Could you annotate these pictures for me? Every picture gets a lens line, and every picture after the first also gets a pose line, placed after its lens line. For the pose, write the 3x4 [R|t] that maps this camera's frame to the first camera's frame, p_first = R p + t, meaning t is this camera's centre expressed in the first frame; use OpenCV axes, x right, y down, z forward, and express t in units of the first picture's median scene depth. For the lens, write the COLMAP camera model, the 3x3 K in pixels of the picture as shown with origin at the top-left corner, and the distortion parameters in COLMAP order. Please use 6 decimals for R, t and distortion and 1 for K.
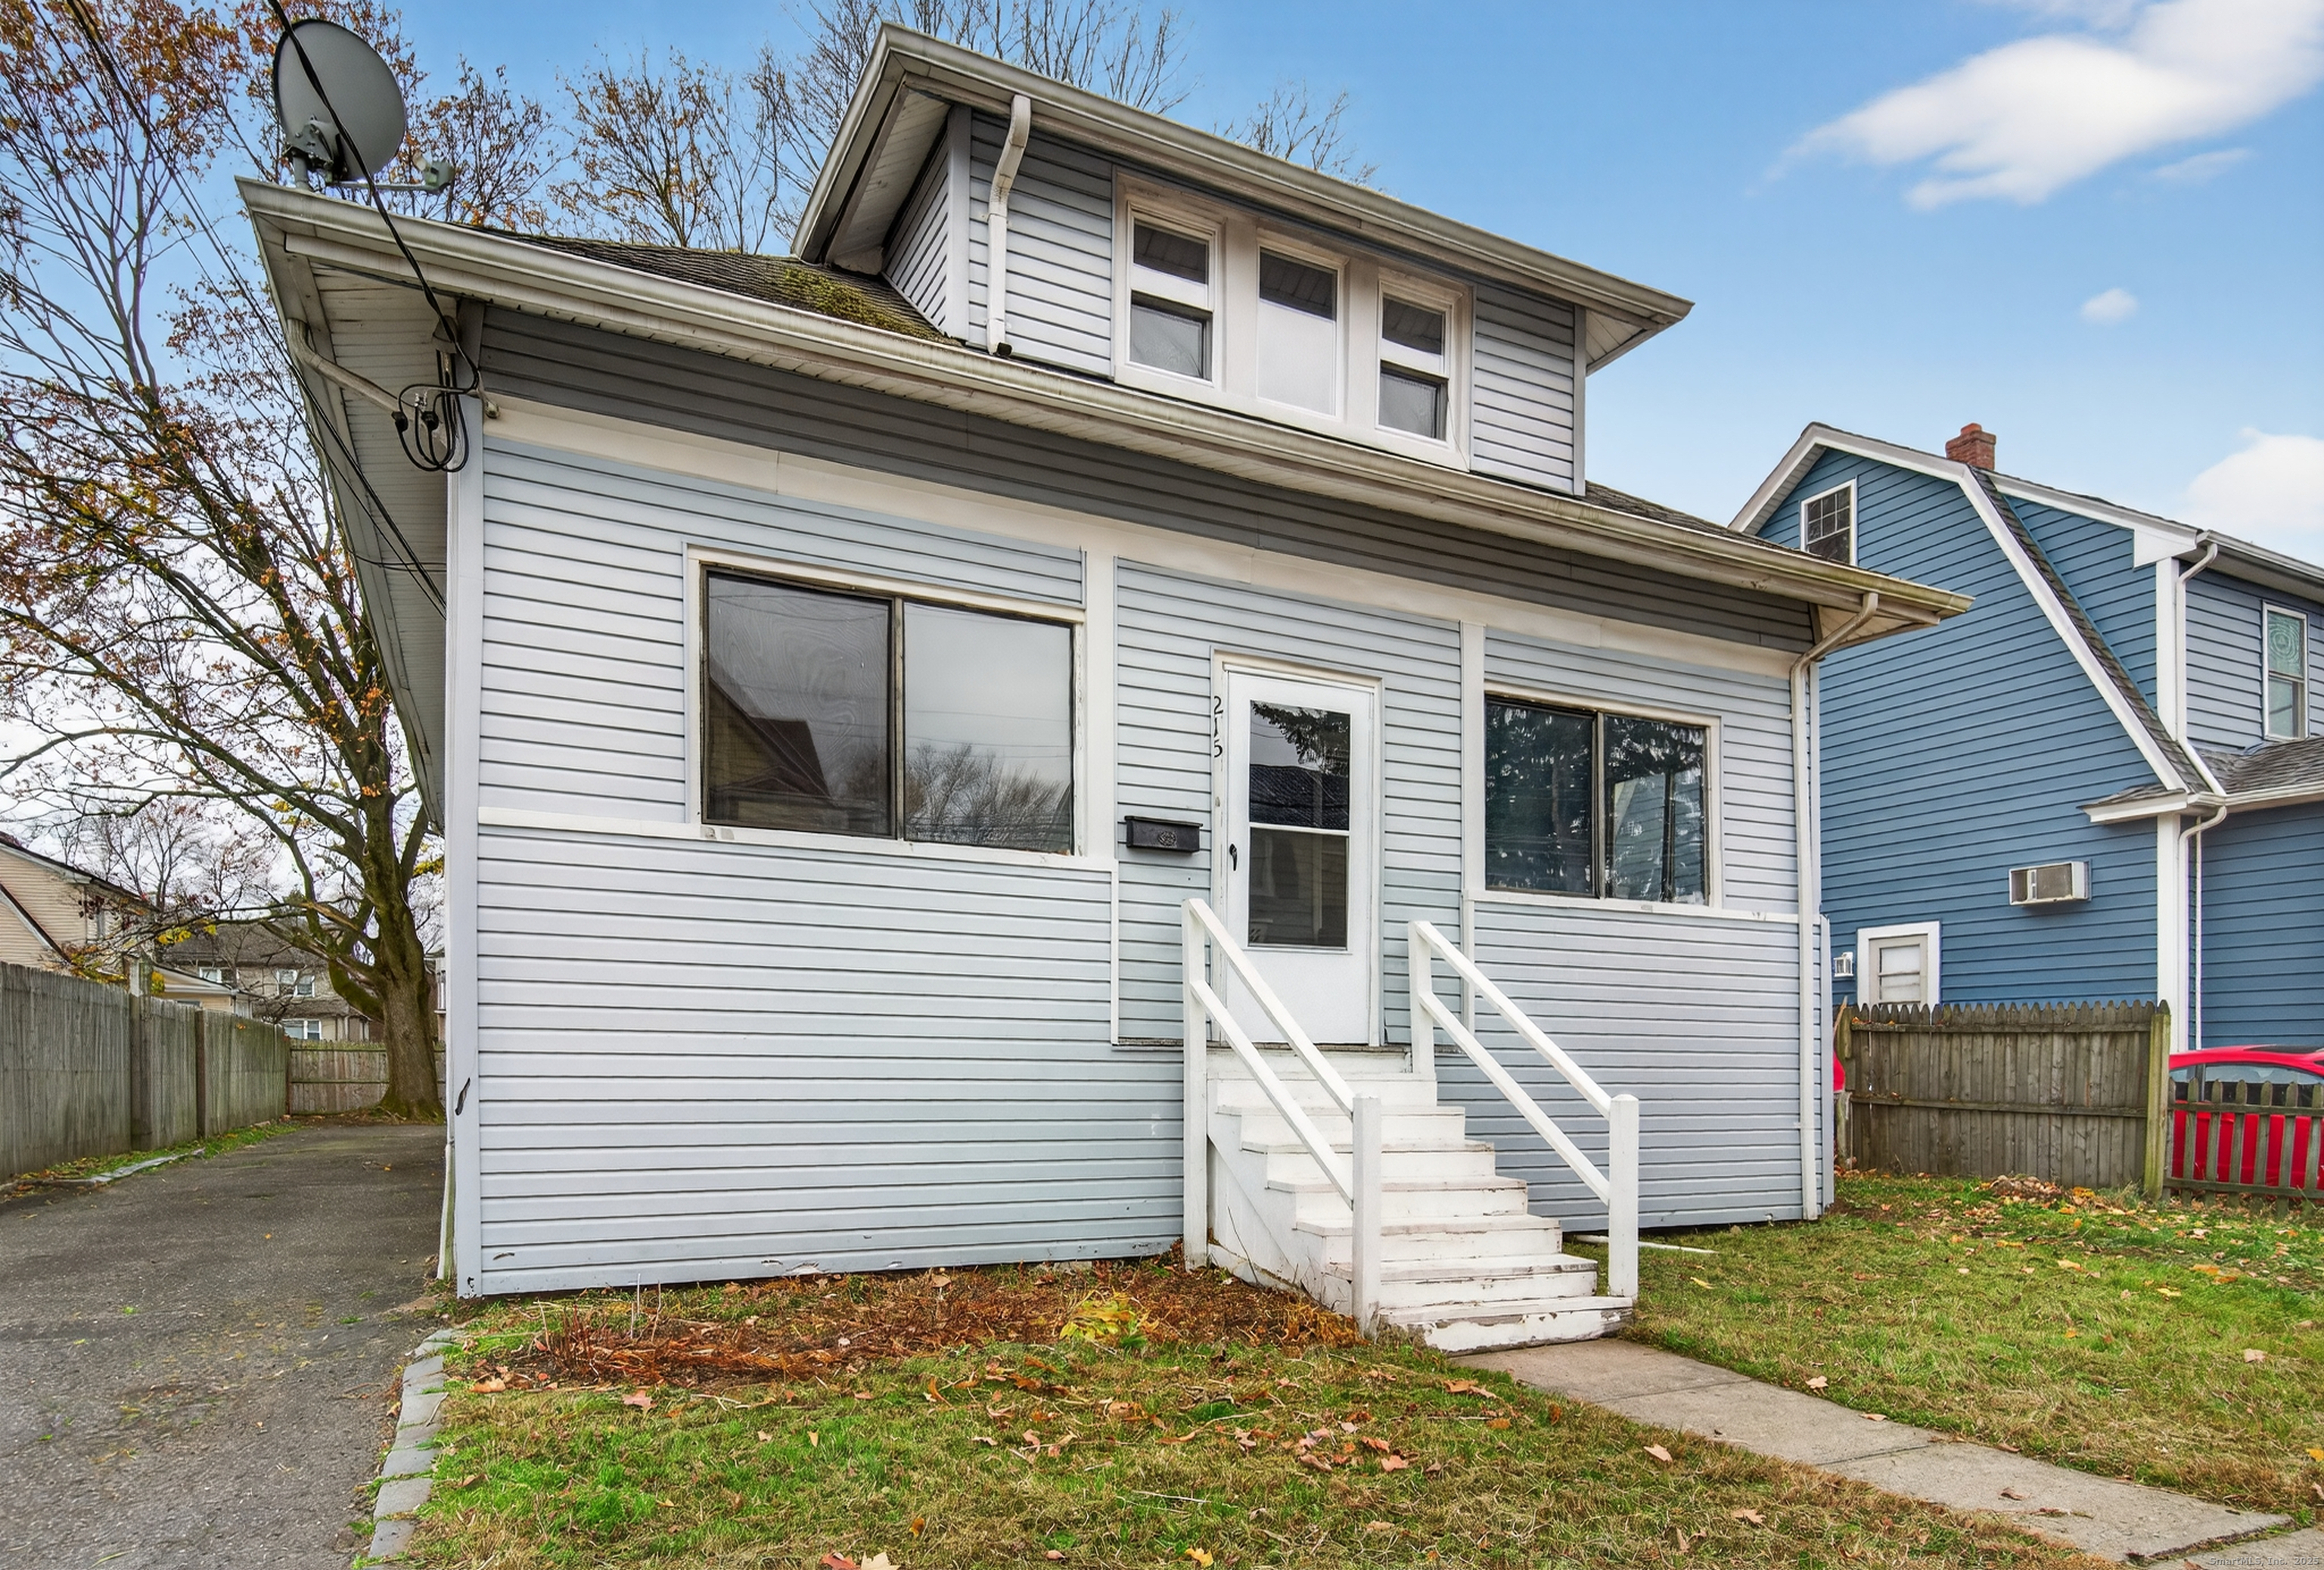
lens RADIAL K [[1346.0, 0, 1162.0], [0, 1346.0, 785.0], [0, 0, 1]] dist [-0.003908, -0.000316]
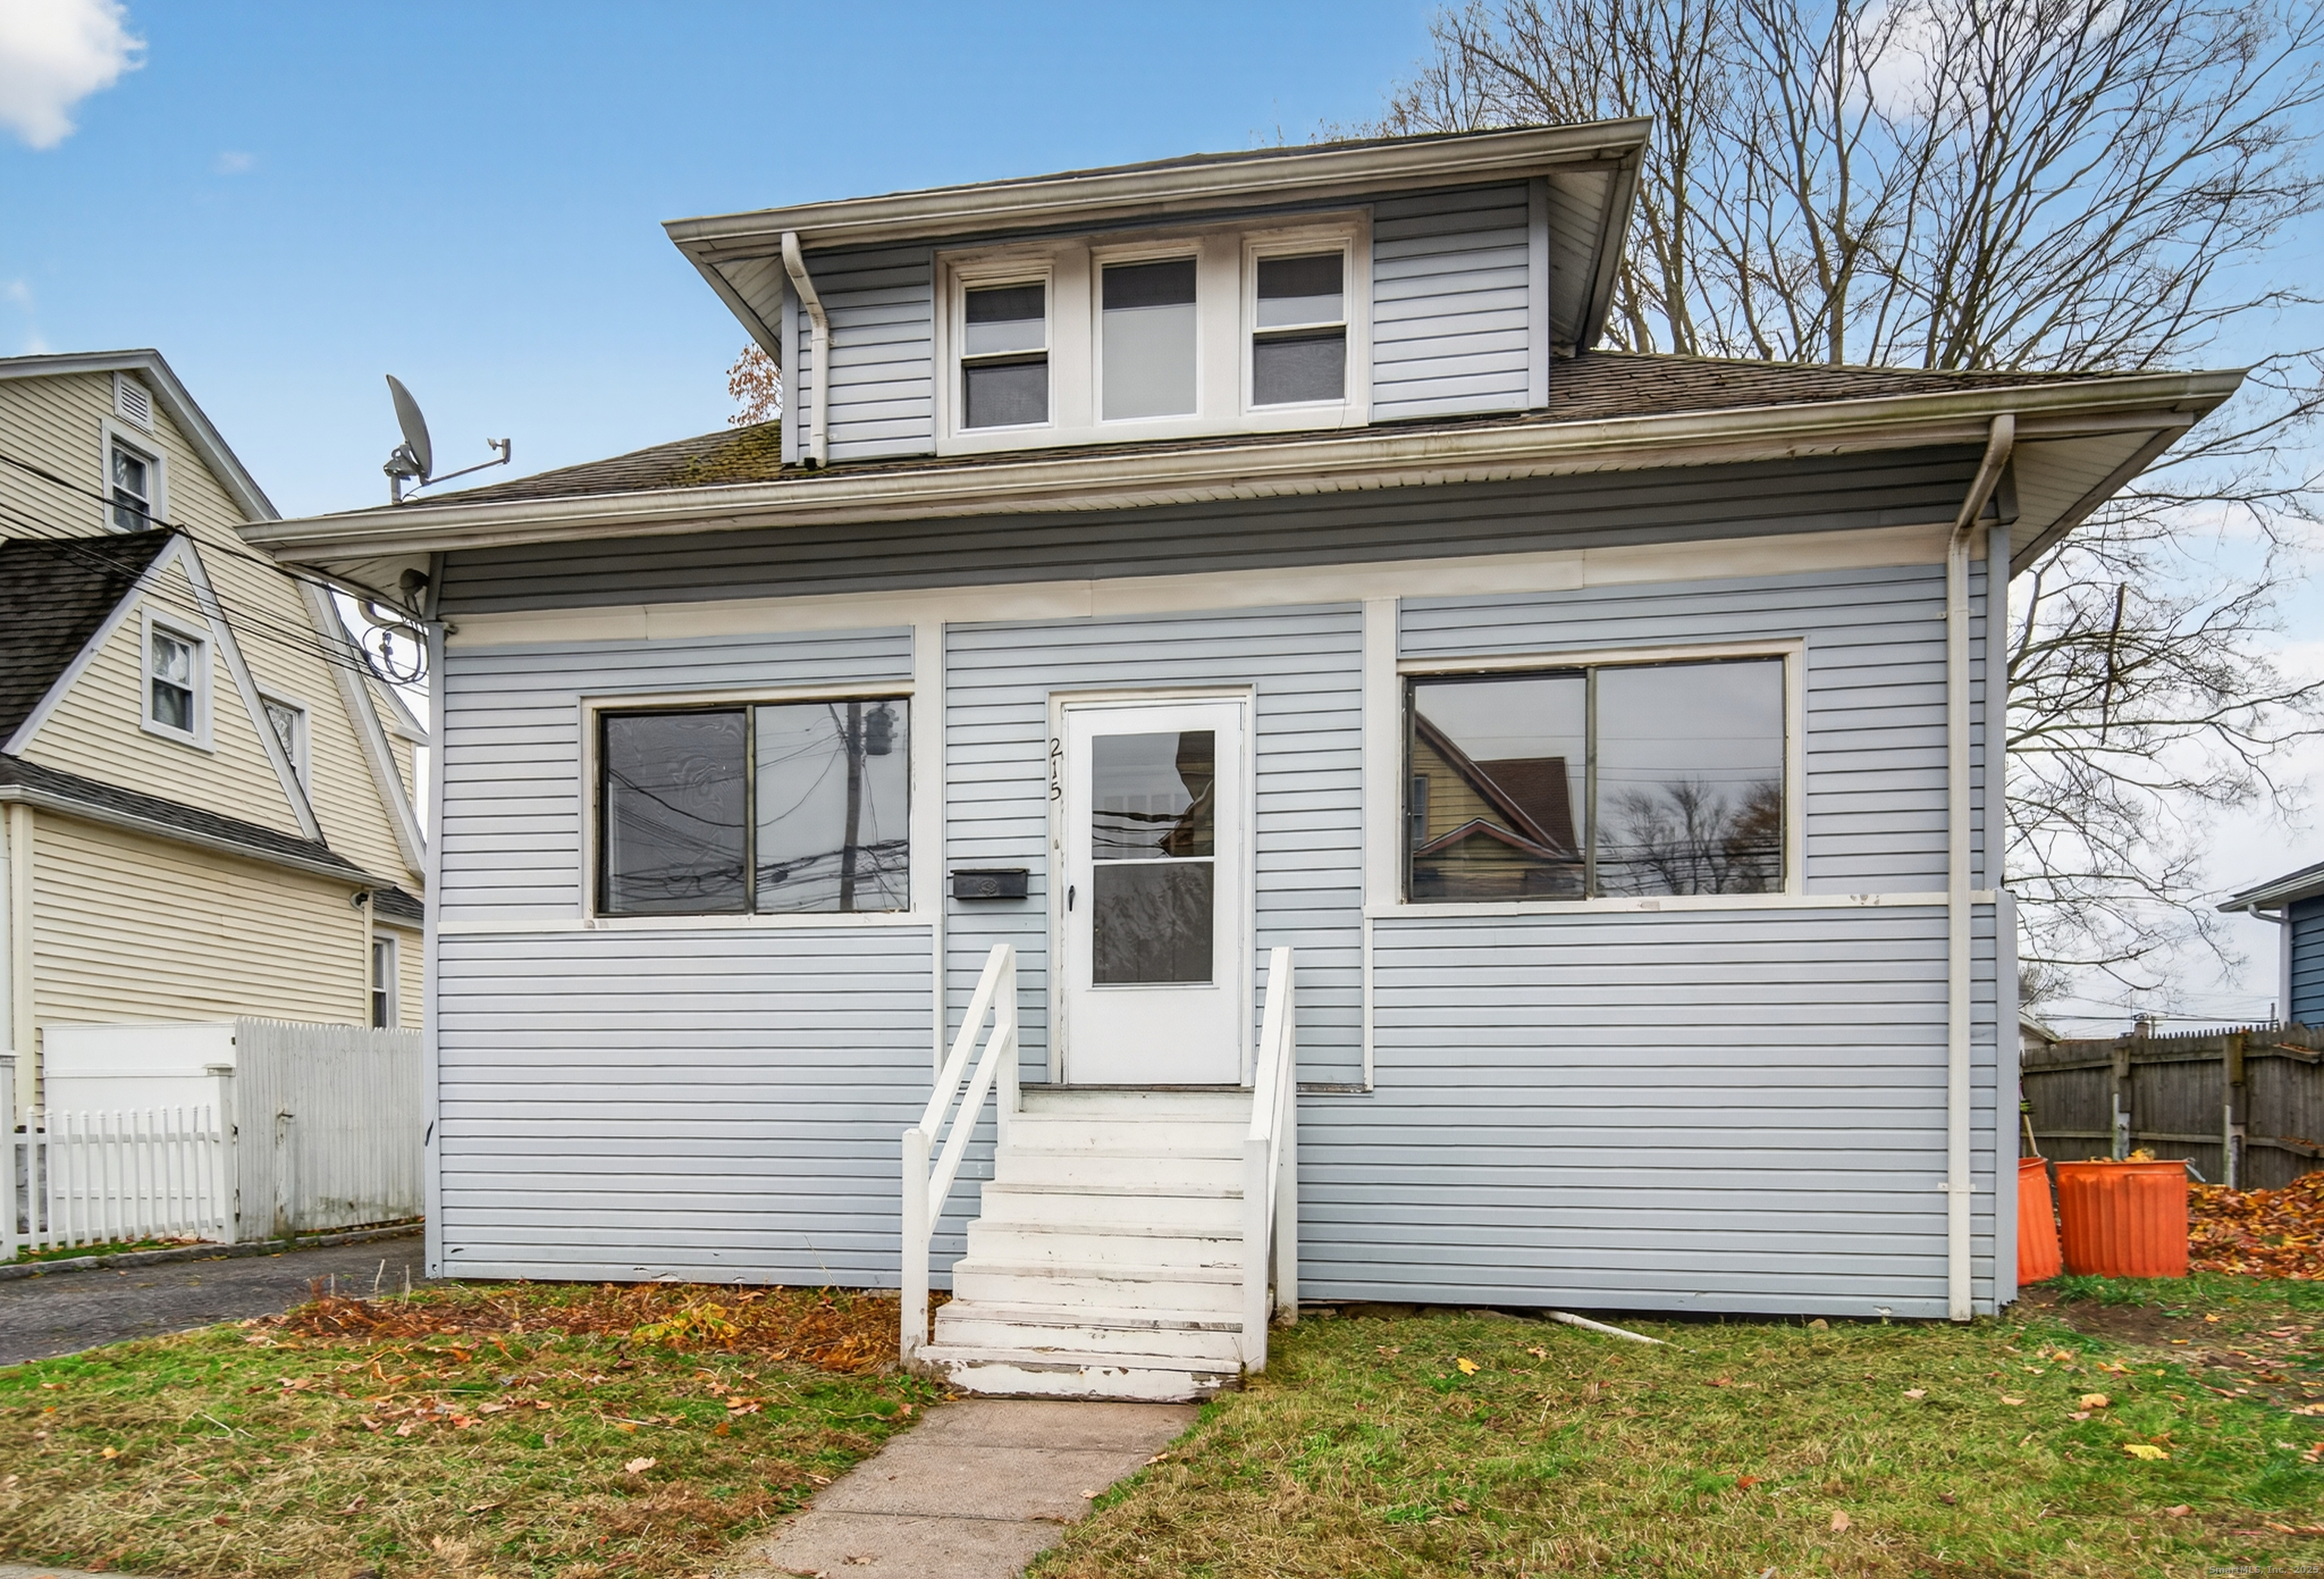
lens RADIAL K [[1437.4, 0, 1160.4], [0, 1437.4, 849.4], [0, 0, 1]] dist [0.006066, -0.000188]
pose [[0.808521, -0.114004, -0.577319, 0.719810], [0.122450, 0.992174, -0.024439, 0.051942], [0.575587, -0.050933, 0.816153, 0.177137]]
